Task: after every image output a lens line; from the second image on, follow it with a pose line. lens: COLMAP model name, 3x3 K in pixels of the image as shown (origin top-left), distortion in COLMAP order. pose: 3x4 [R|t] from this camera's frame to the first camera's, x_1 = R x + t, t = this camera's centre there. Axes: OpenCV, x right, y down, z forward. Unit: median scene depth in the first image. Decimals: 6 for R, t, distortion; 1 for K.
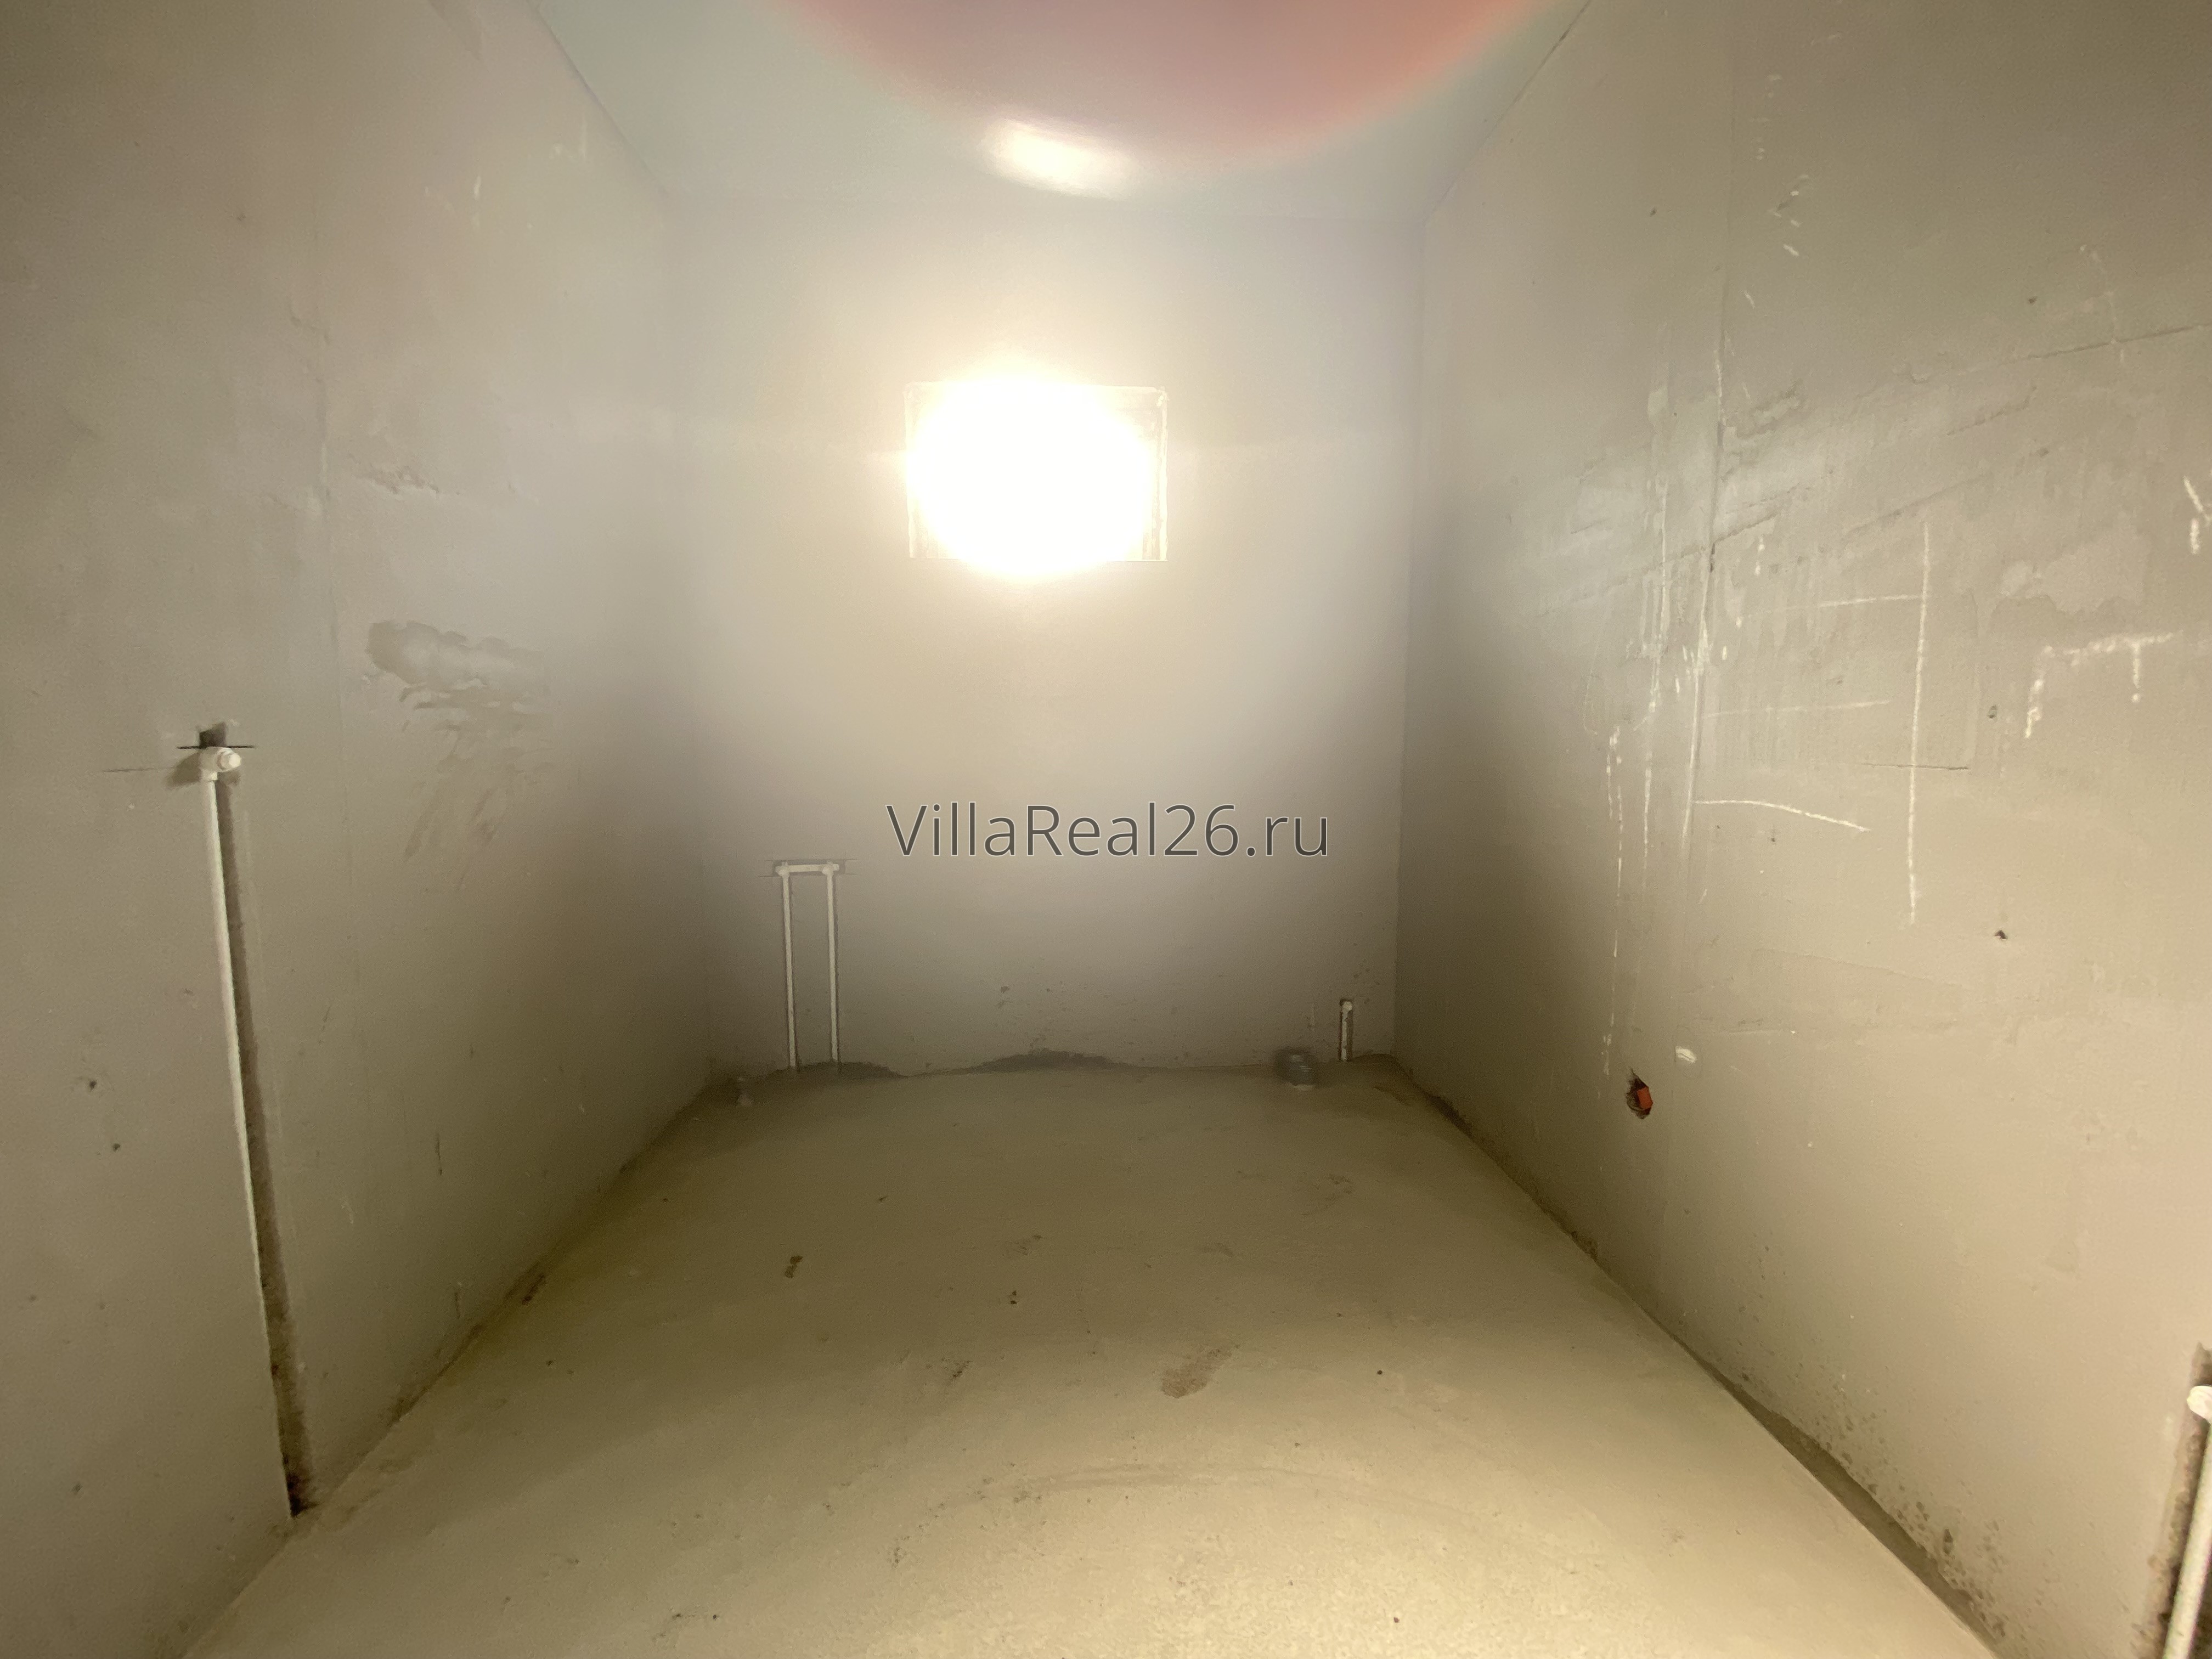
lens RADIAL K [[901.1, 0, 1106.0], [0, 901.1, 829.5], [0, 0, 1]] dist [0.031617, -0.024330]
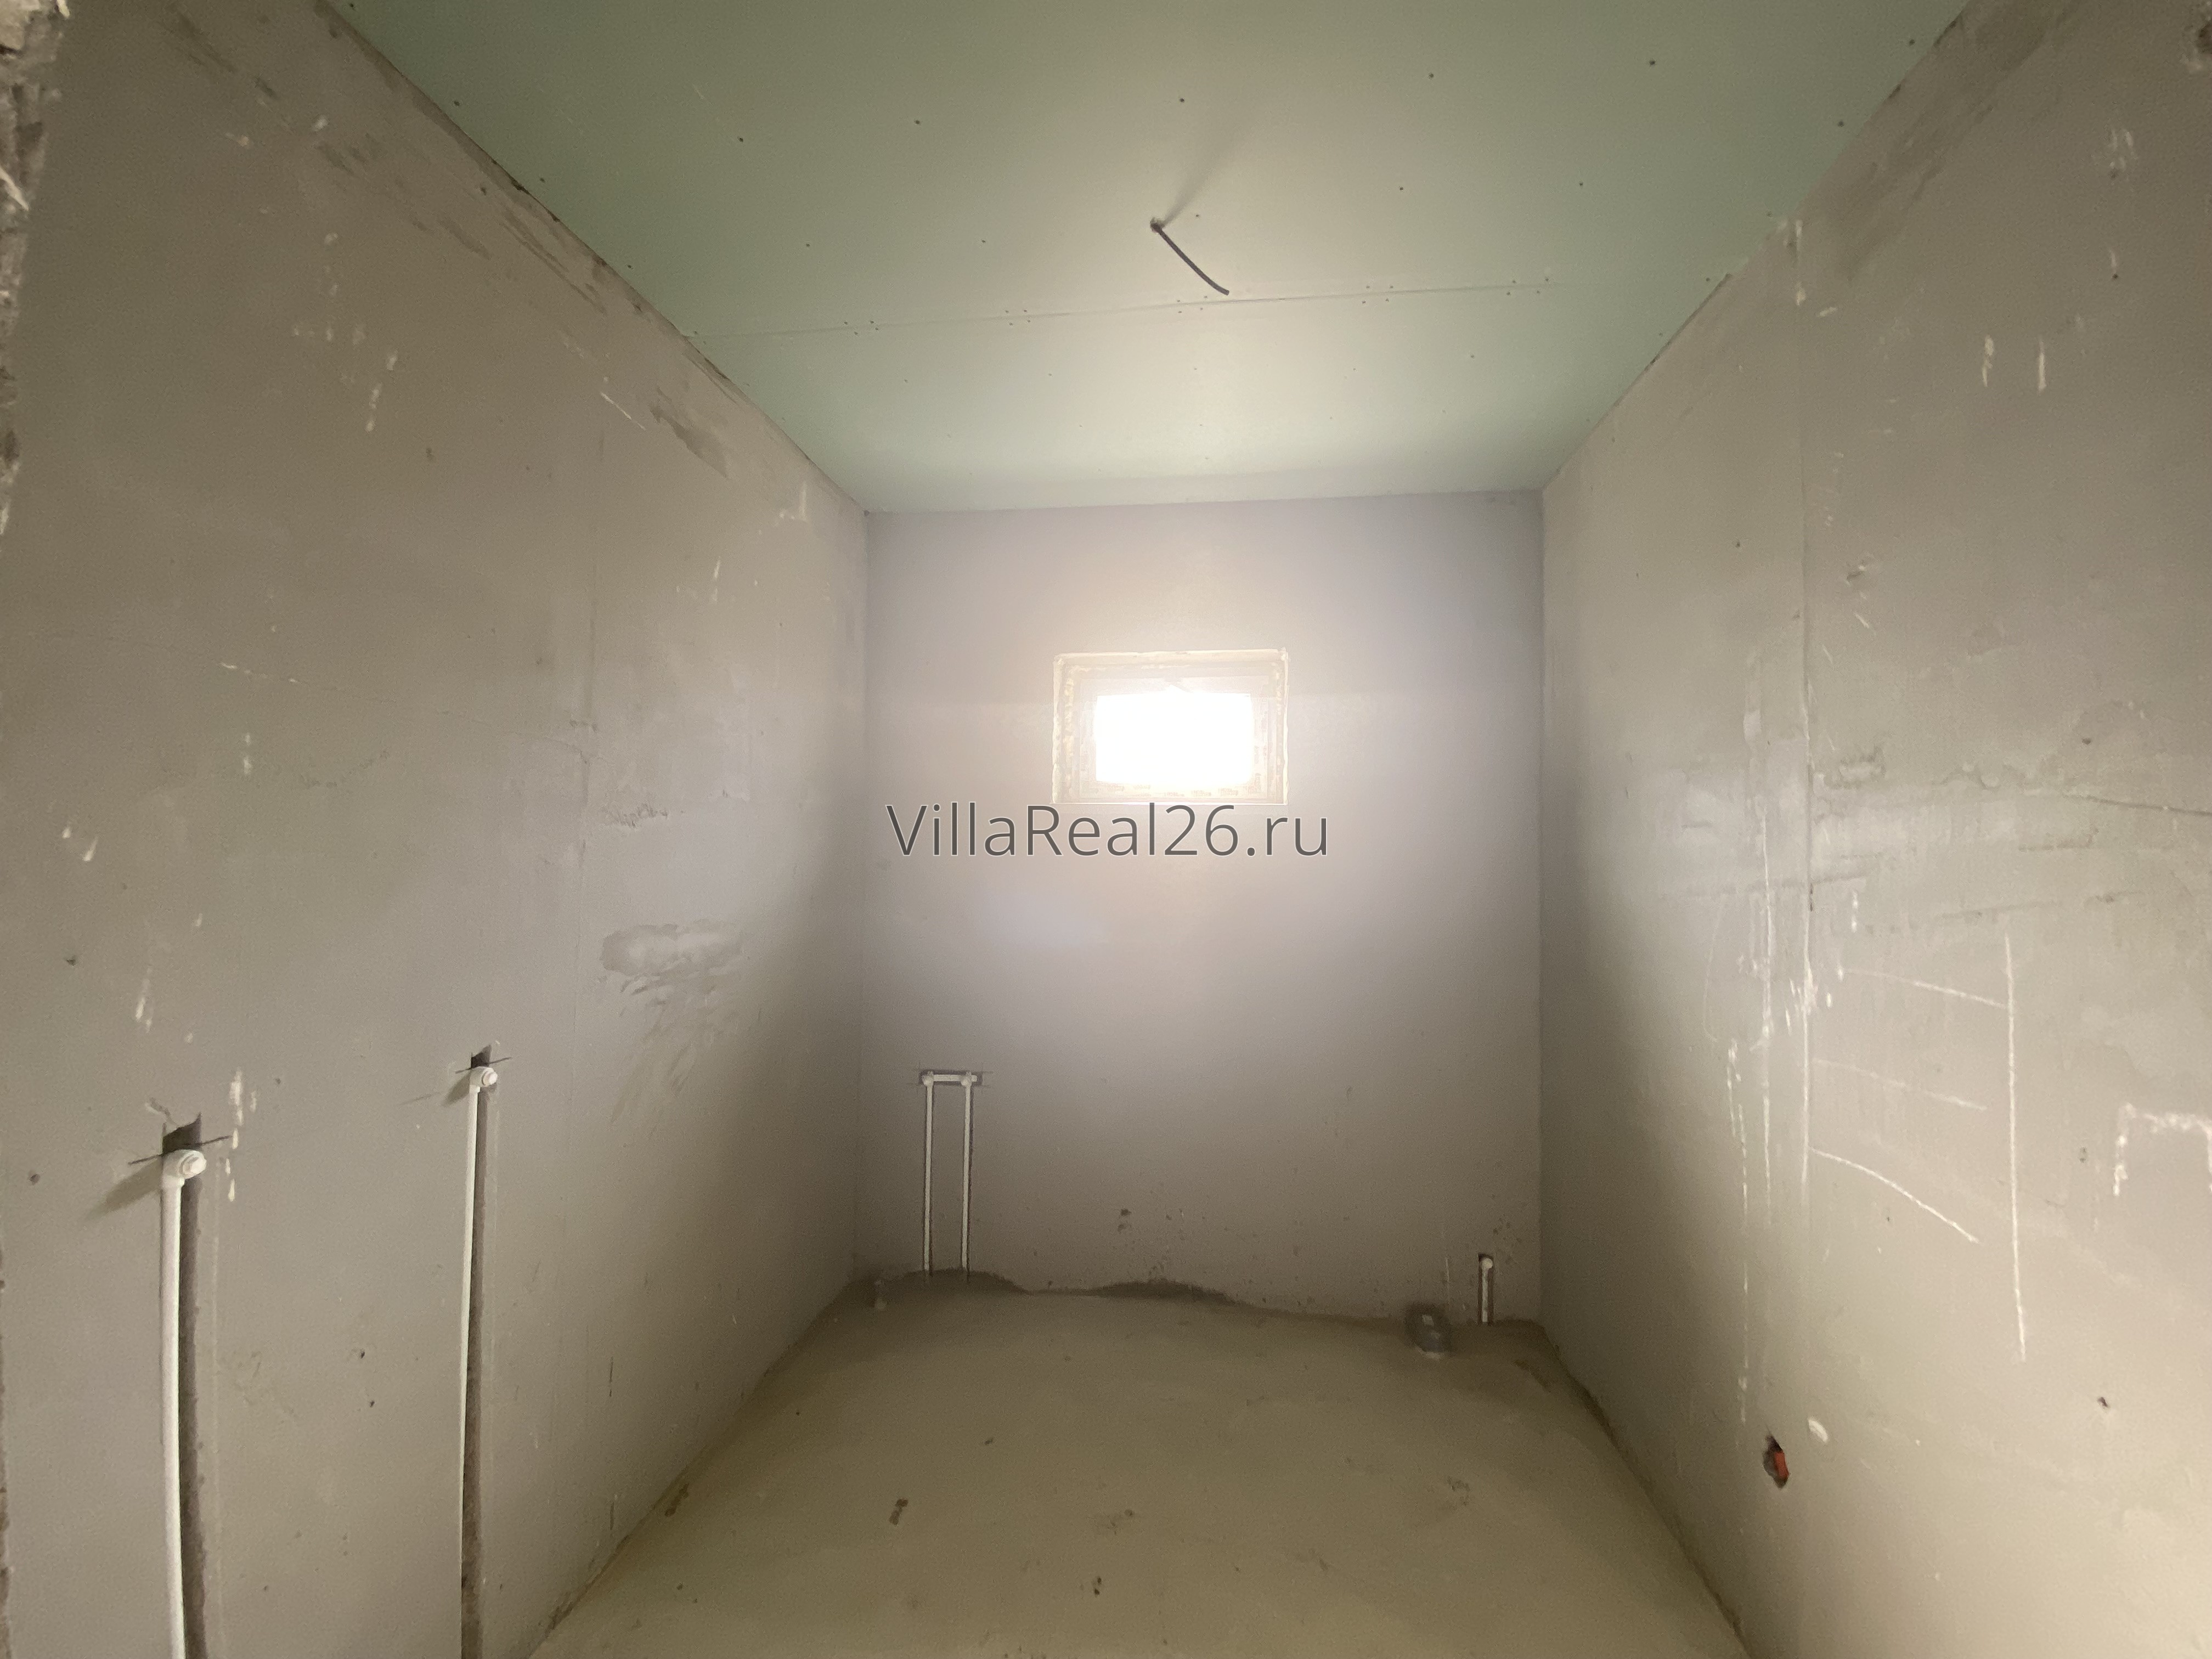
lens RADIAL K [[901.1, 0, 1106.0], [0, 901.1, 829.5], [0, 0, 1]] dist [0.031617, -0.024330]
pose [[0.981153, 0.009772, -0.192985, 0.105489], [-0.034858, 0.991286, -0.127029, -0.212217], [0.190063, 0.131362, 0.972944, -0.103961]]
